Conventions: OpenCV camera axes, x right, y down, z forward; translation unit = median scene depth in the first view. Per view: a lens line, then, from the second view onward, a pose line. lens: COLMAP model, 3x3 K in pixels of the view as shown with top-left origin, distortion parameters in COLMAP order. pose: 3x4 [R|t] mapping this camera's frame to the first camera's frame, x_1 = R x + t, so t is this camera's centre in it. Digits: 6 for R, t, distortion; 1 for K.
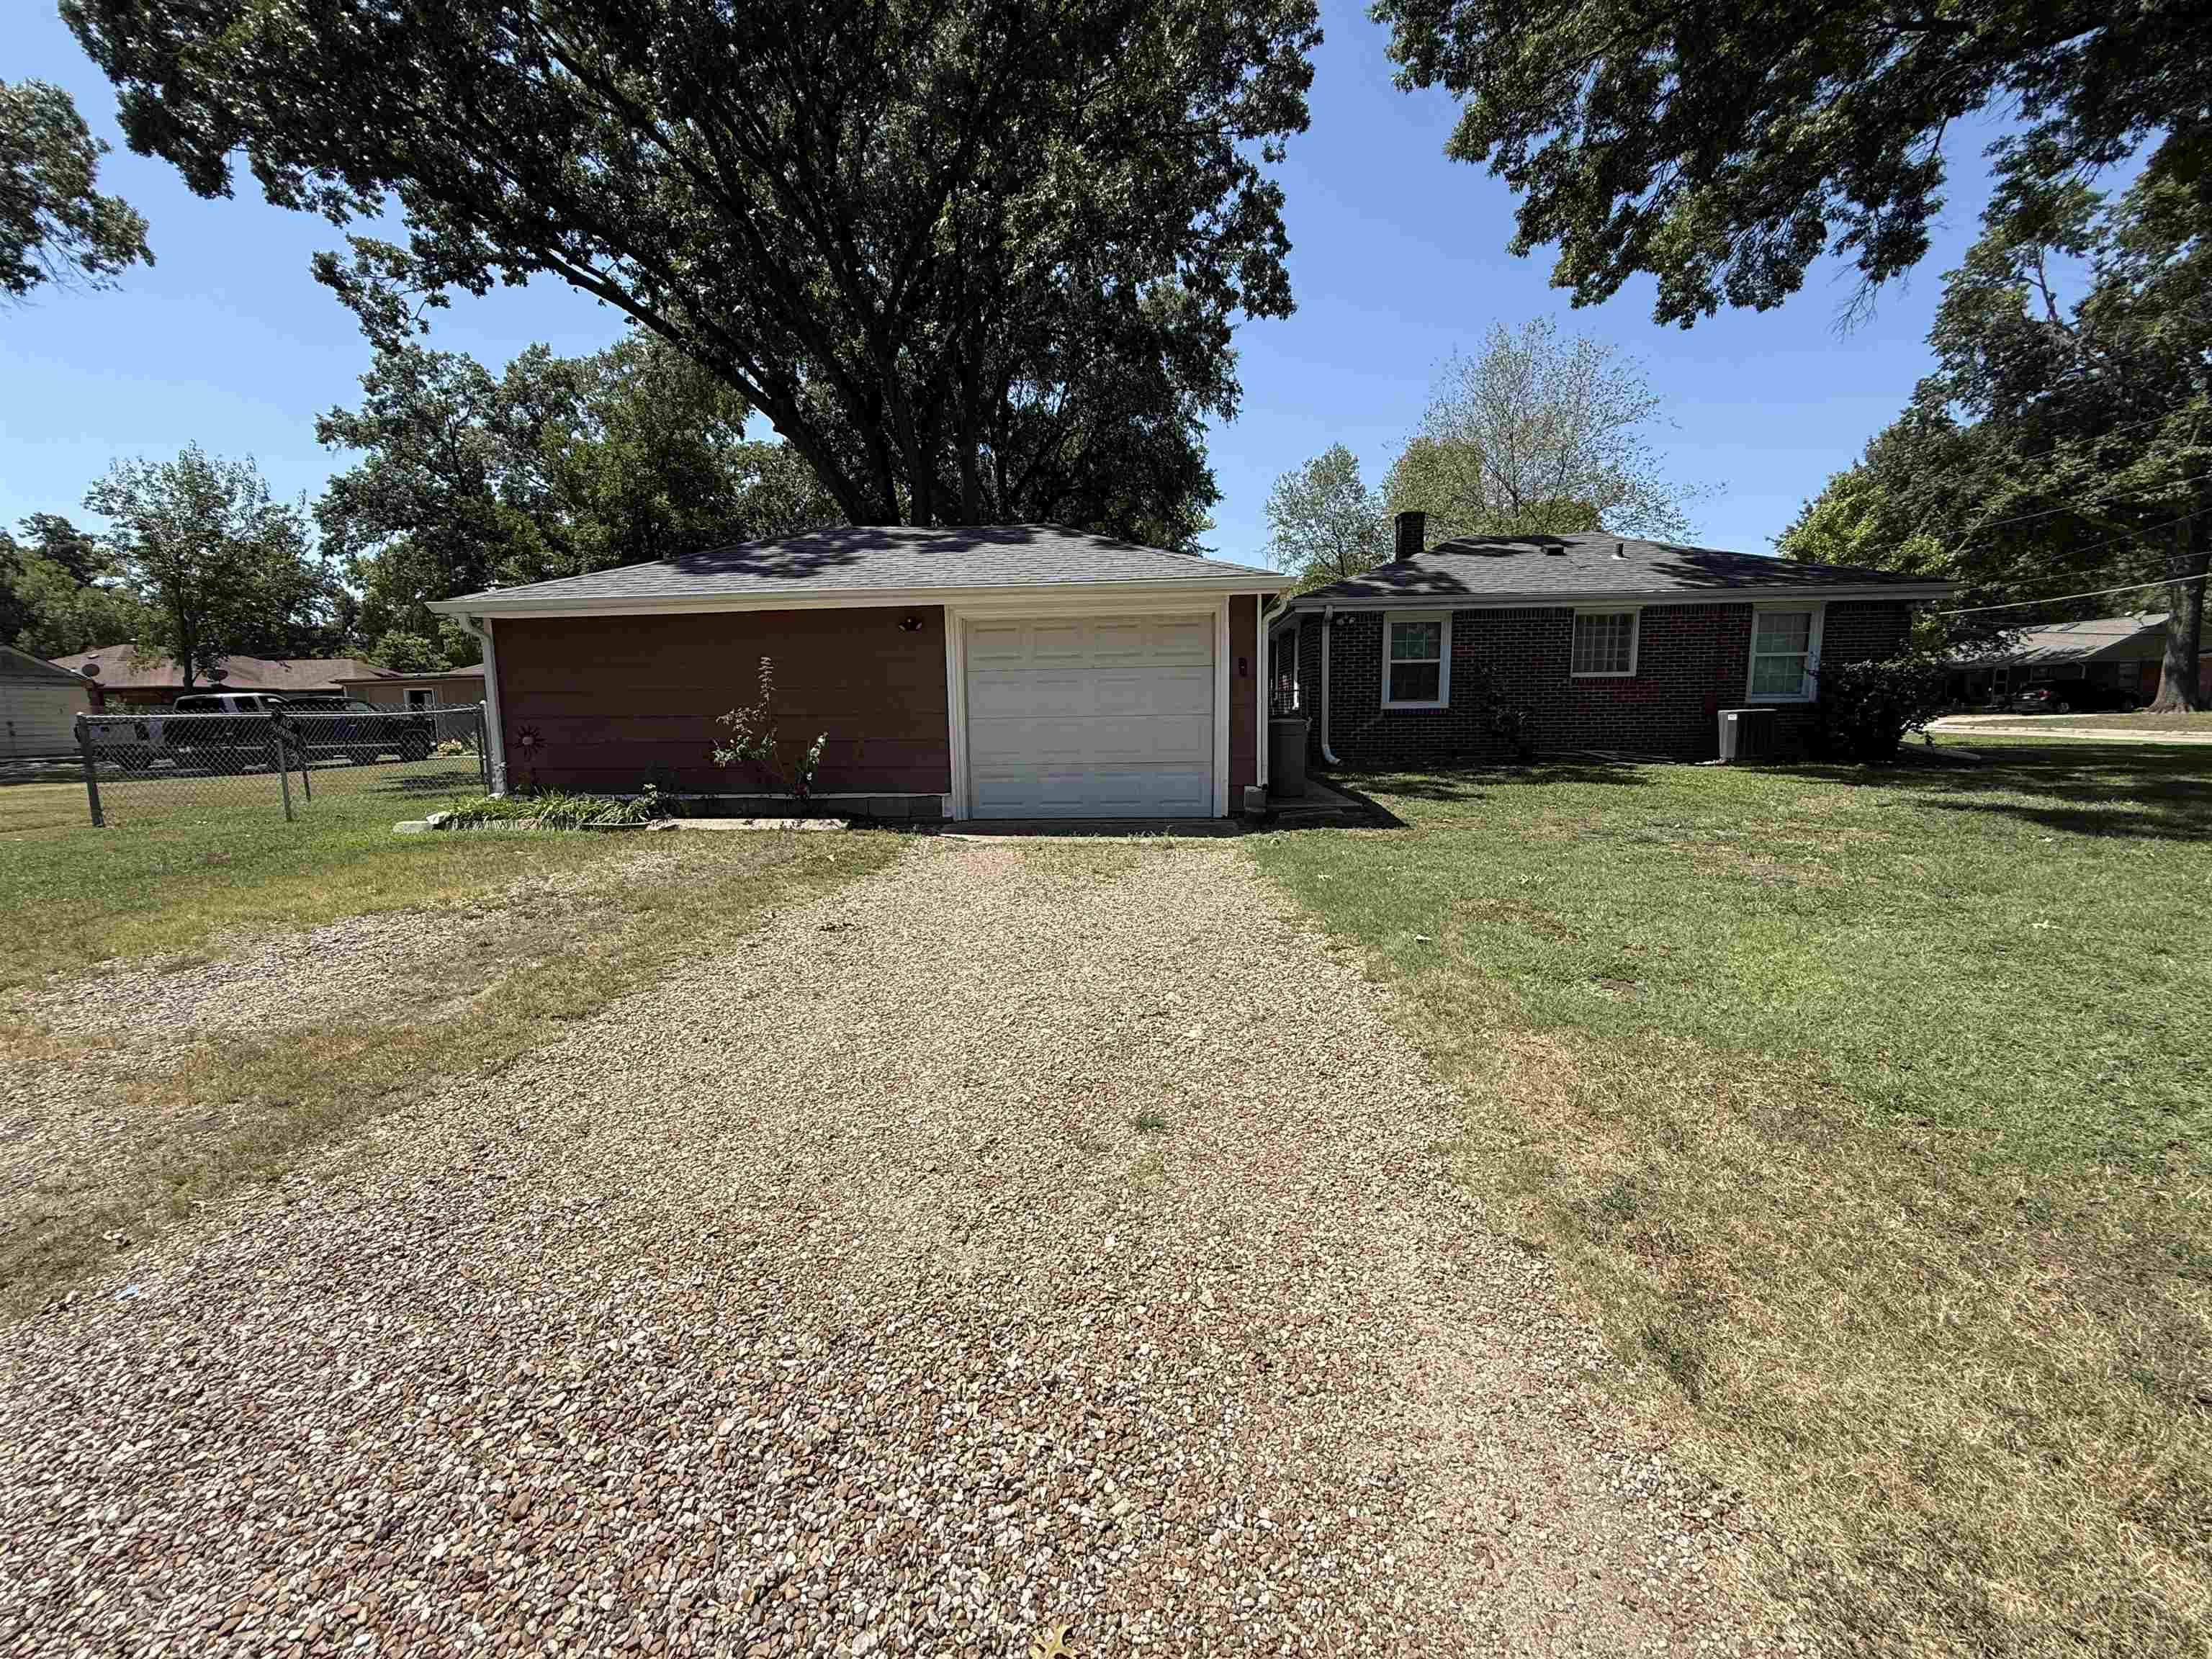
lens RADIAL K [[906.2, 0, 1106.0], [0, 906.2, 829.5], [0, 0, 1]] dist [0.001699, 0.000103]
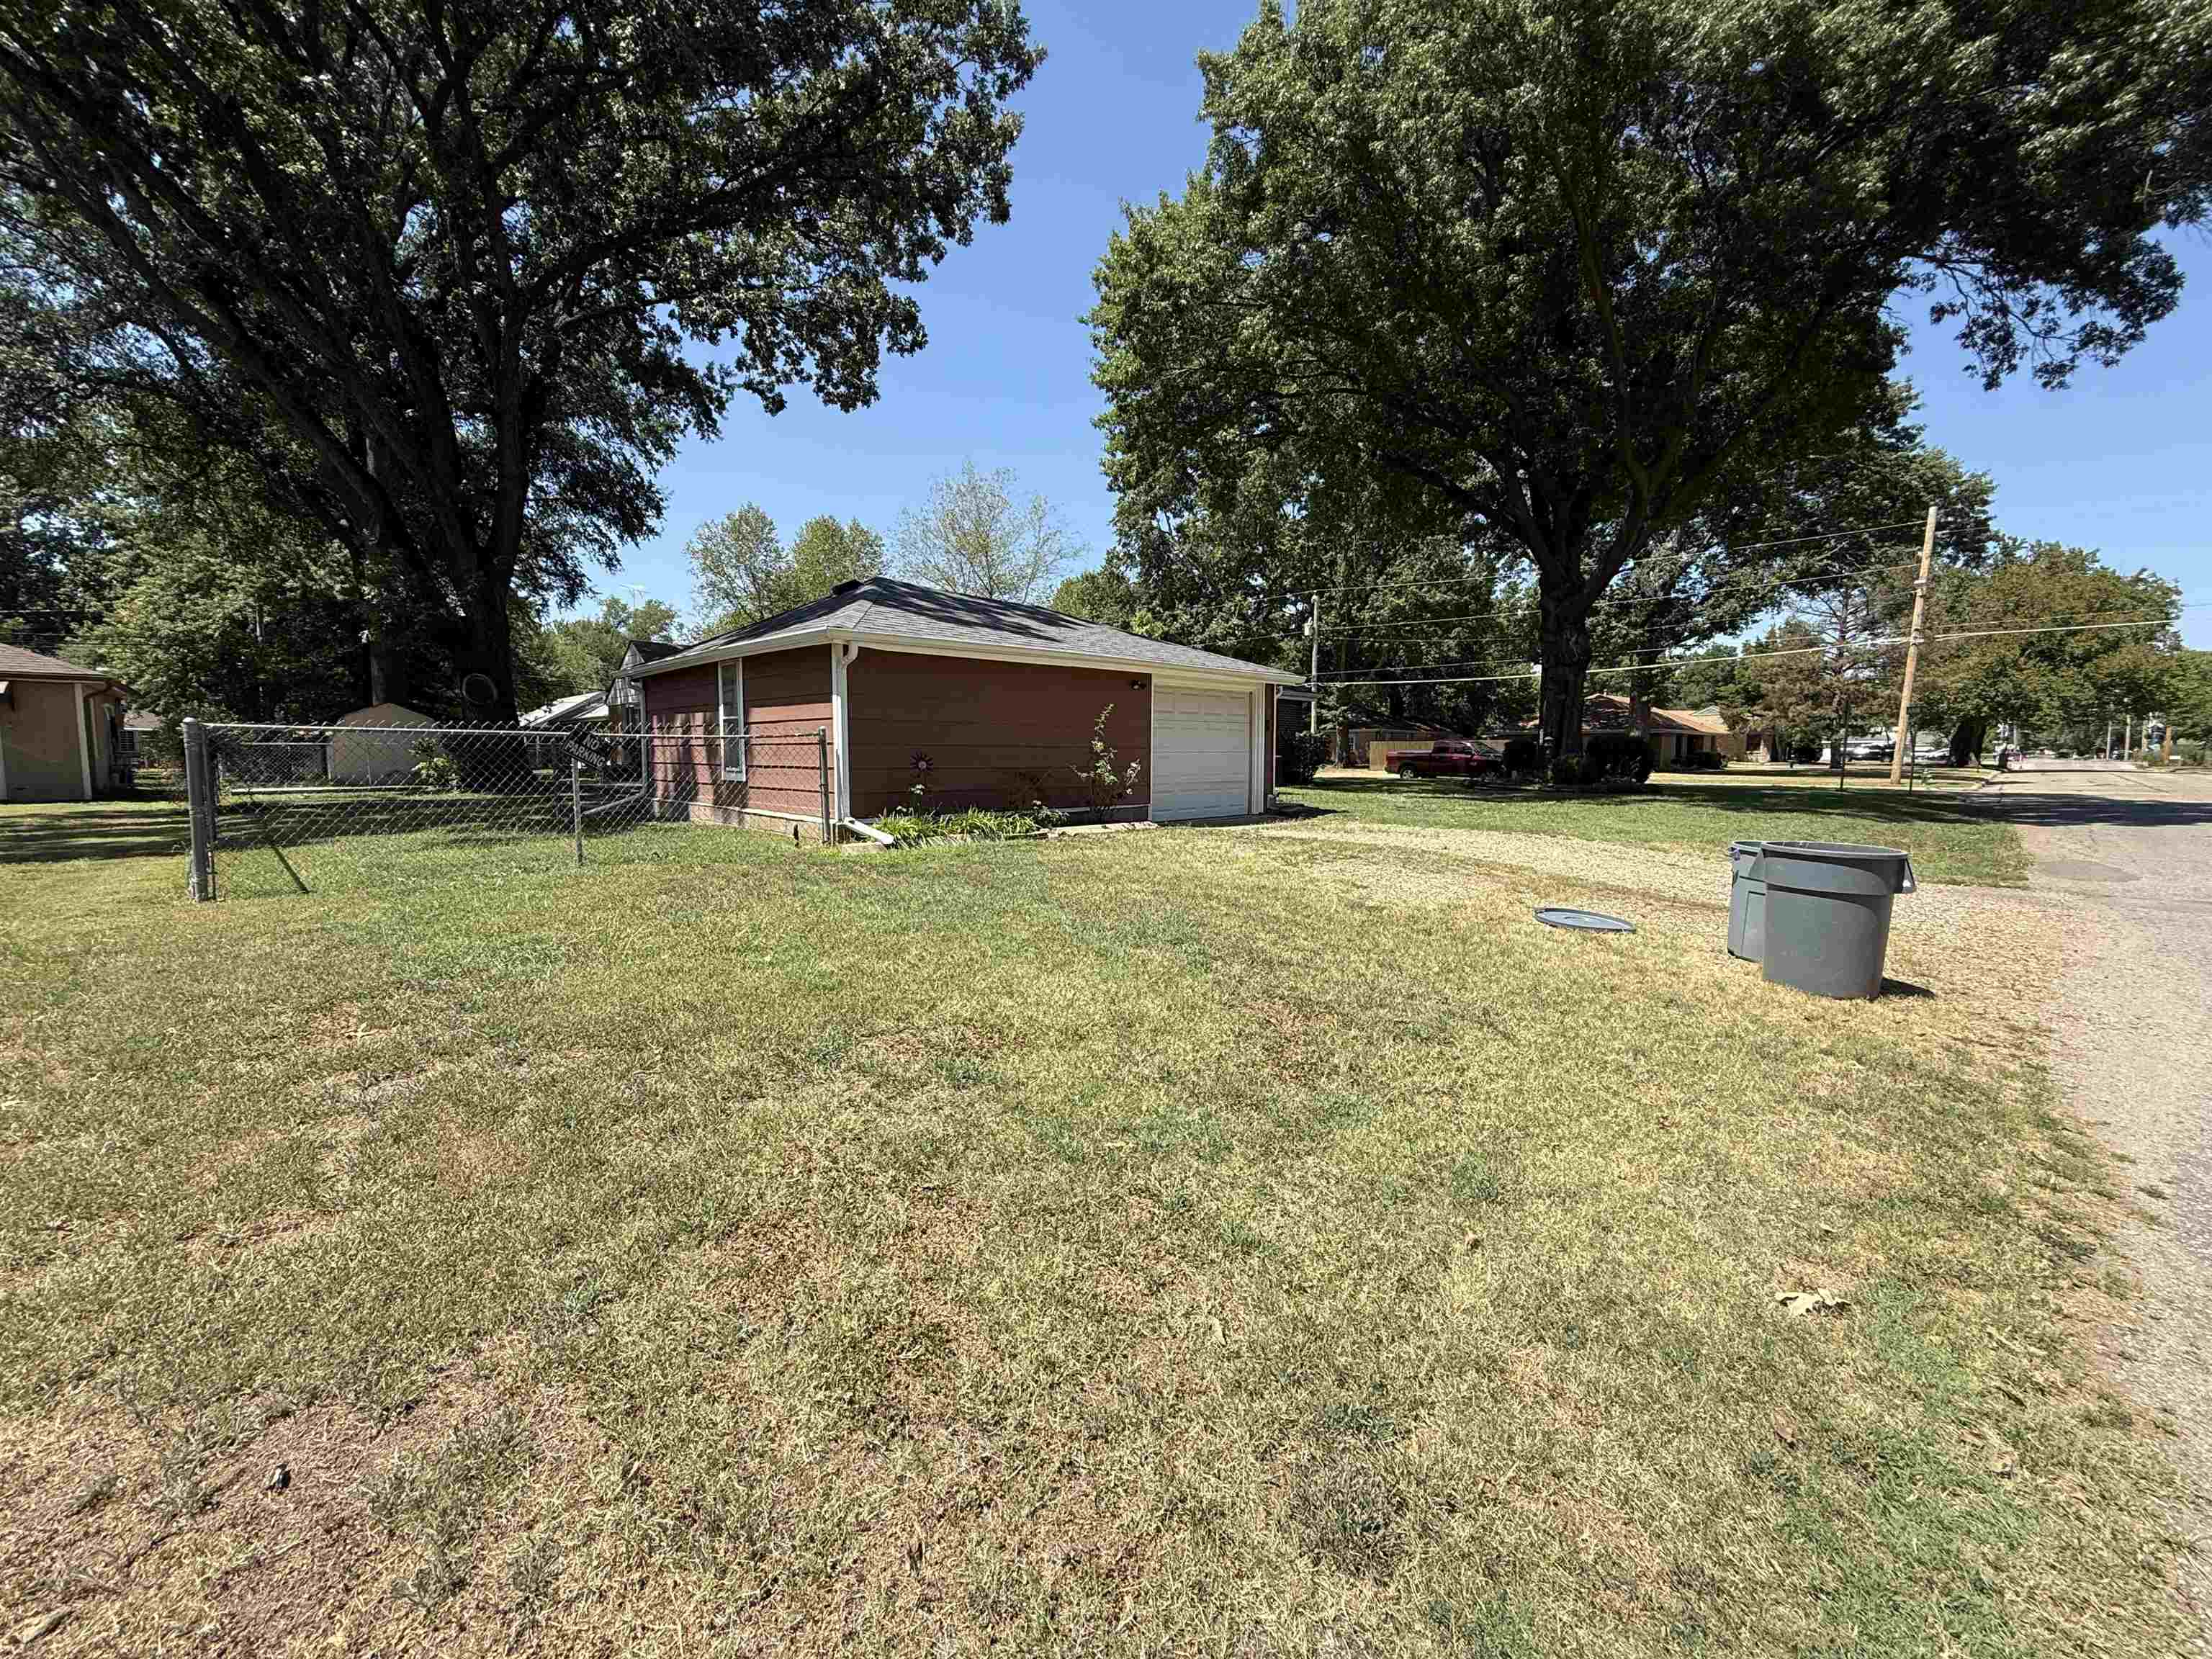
lens RADIAL K [[906.2, 0, 1106.0], [0, 906.2, 829.5], [0, 0, 1]] dist [0.001699, 0.000103]
pose [[0.625315, -0.057170, 0.778276, -1.343677], [0.096322, 0.995341, -0.004276, 0.002359], [-0.774405, 0.077639, 0.627908, 0.160128]]
